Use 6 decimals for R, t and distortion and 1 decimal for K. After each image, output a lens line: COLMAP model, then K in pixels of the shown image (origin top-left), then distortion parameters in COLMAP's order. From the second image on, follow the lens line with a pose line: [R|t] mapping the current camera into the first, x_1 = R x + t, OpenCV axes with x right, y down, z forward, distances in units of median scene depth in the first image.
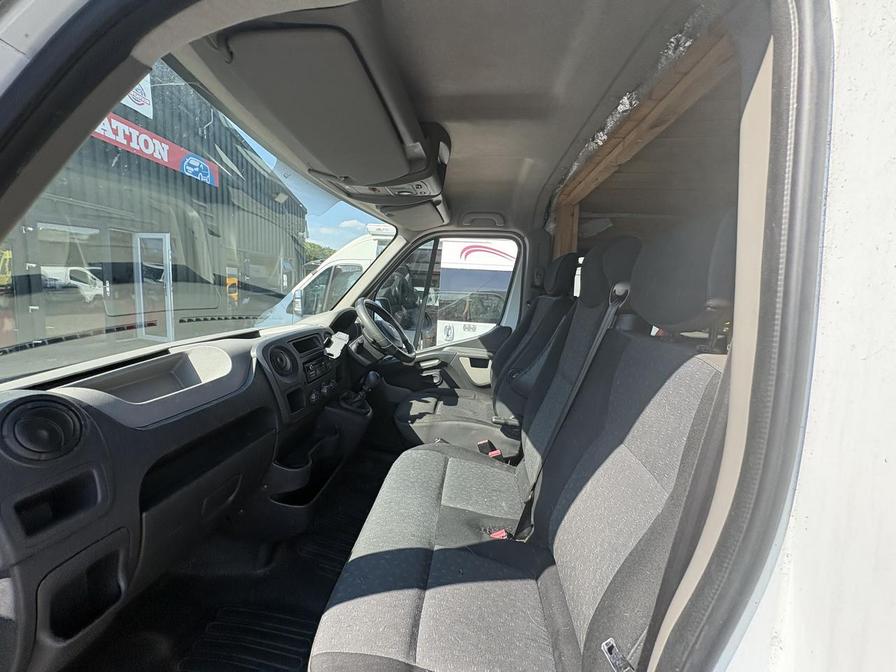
lens RADIAL K [[359.1, 0, 440.3], [0, 359.1, 335.2], [0, 0, 1]] dist [0.000564, 0.000601]
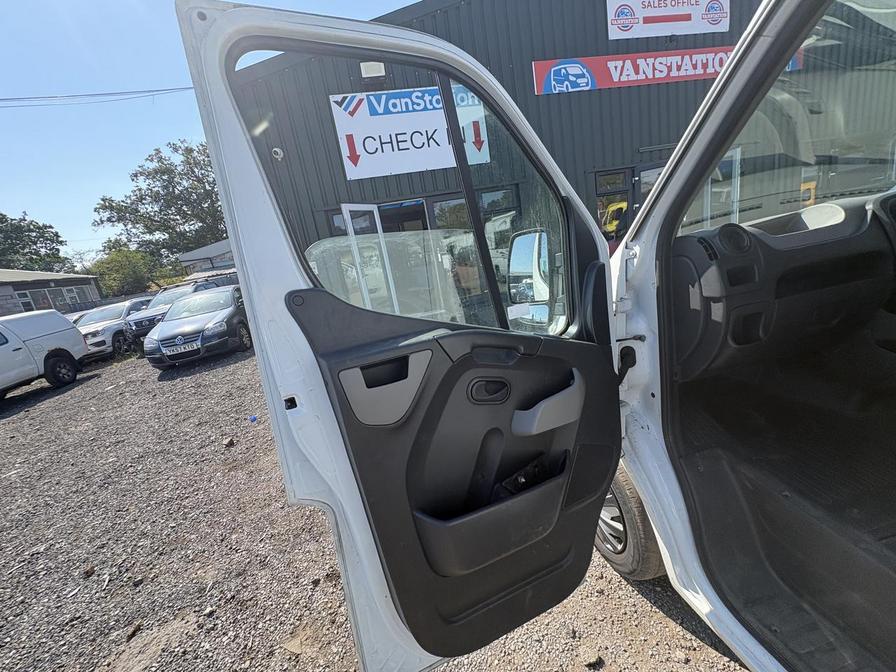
lens RADIAL K [[359.1, 0, 451.0], [0, 359.1, 330.5], [0, 0, 1]] dist [0.000564, 0.000601]
pose [[0.285302, 0.127178, -0.949962, 0.108235], [0.053094, 0.987538, 0.148154, 0.100203], [0.956966, -0.092706, 0.274994, -0.290463]]
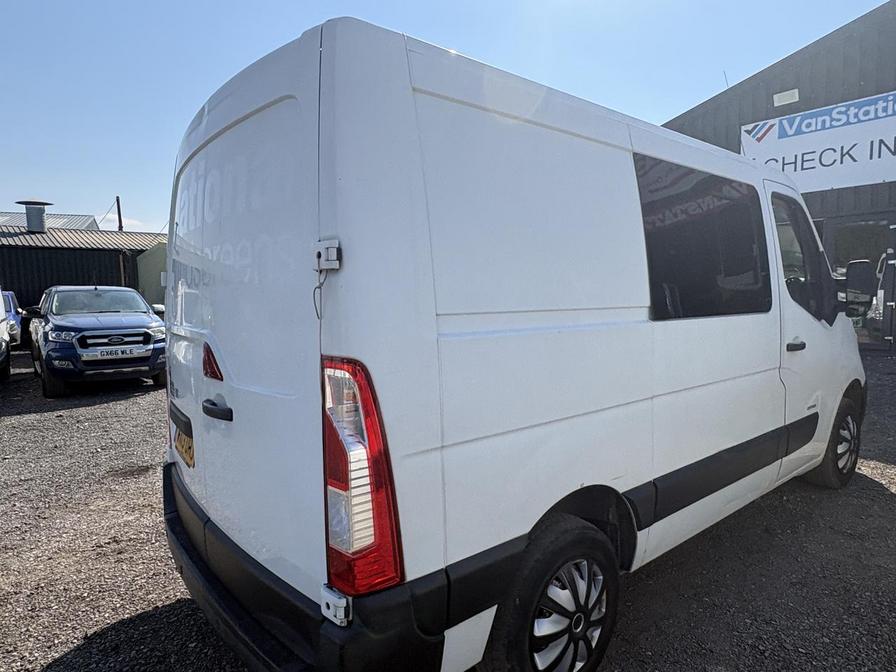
lens RADIAL K [[534.2, 0, 449.4], [0, 534.2, 333.6], [0, 0, 1]] dist [0.013647, -0.007439]
pose [[-0.704452, 0.025862, -0.709280, 1.925929], [-0.105263, 0.984477, 0.140443, 0.020763], [0.701903, 0.173596, -0.690795, 1.396898]]
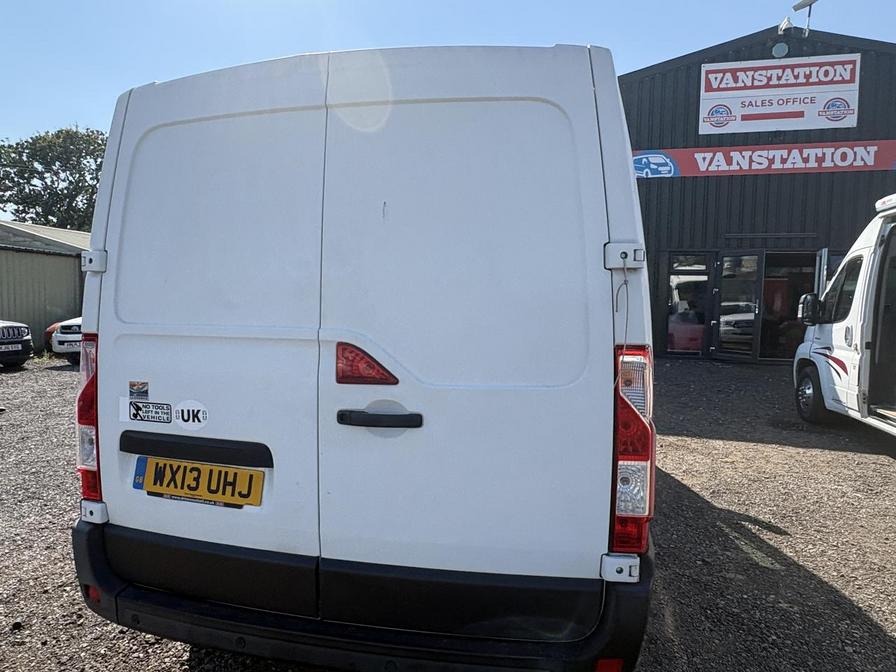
lens RADIAL K [[534.2, 0, 444.5], [0, 534.2, 335.5], [0, 0, 1]] dist [0.013647, -0.007439]
pose [[-0.122650, 0.009761, -0.992402, 2.328560], [-0.149561, 0.988350, 0.028205, 0.159231], [0.981116, 0.151884, -0.119761, 0.689709]]
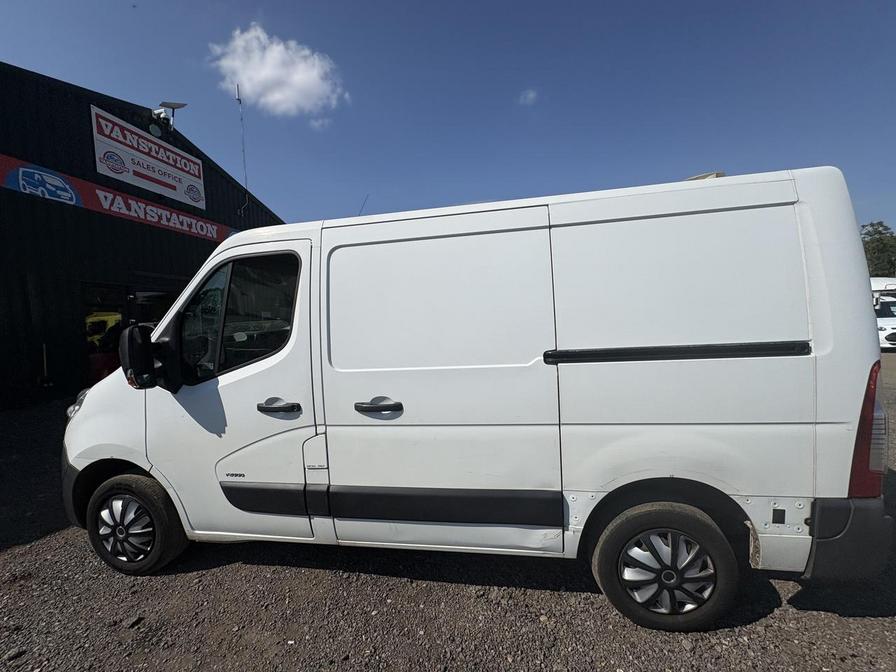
lens RADIAL K [[359.1, 0, 447.1], [0, 359.1, 337.2], [0, 0, 1]] dist [0.000564, 0.000601]
pose [[0.993680, -0.082797, -0.075789, 0.626714], [0.077216, 0.994277, -0.073830, 0.202557], [0.081468, 0.067512, 0.994387, -0.886577]]
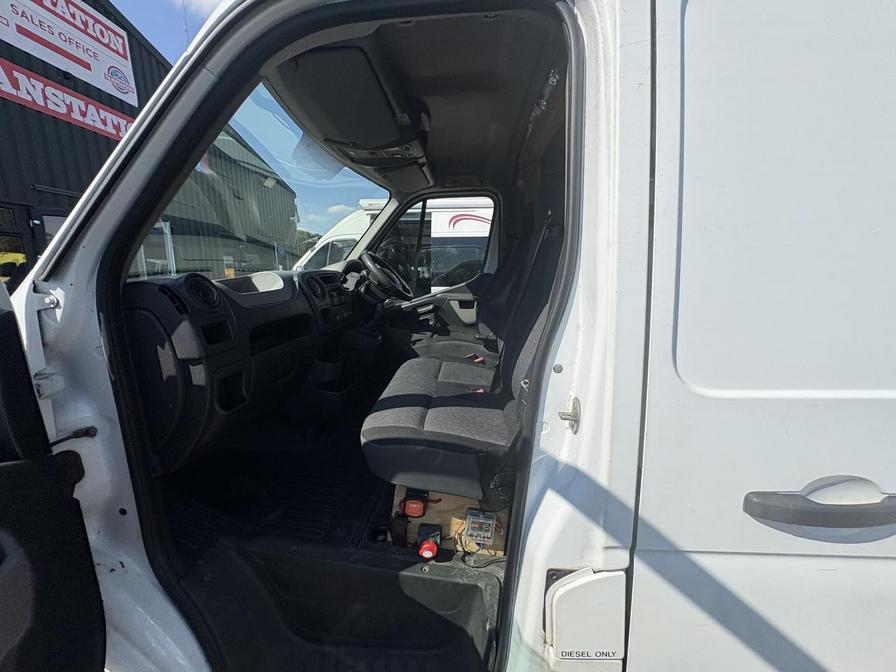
lens RADIAL K [[359.1, 0, 442.5], [0, 359.1, 339.5], [0, 0, 1]] dist [0.000564, 0.000601]
pose [[0.998193, -0.058570, 0.013453, 0.005872], [0.057650, 0.996480, 0.060854, 0.118727], [-0.016970, -0.059968, 0.998056, -0.203752]]
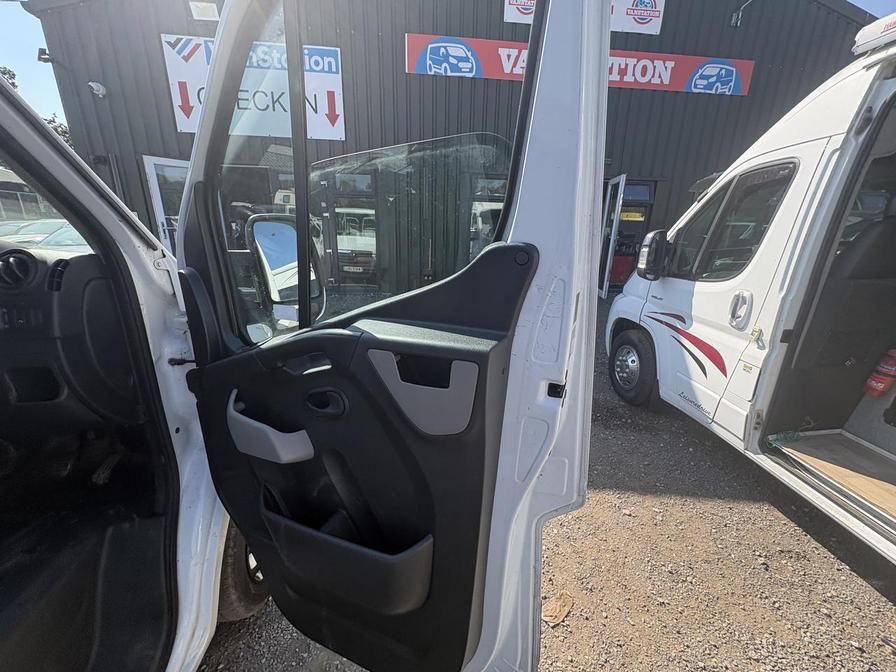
lens RADIAL K [[359.1, 0, 446.6], [0, 359.1, 332.3], [0, 0, 1]] dist [0.000564, 0.000601]
pose [[0.184233, 0.236147, -0.954093, 0.267859], [-0.139997, 0.967116, 0.212337, -0.106662], [0.972861, 0.094451, 0.211235, 1.319836]]
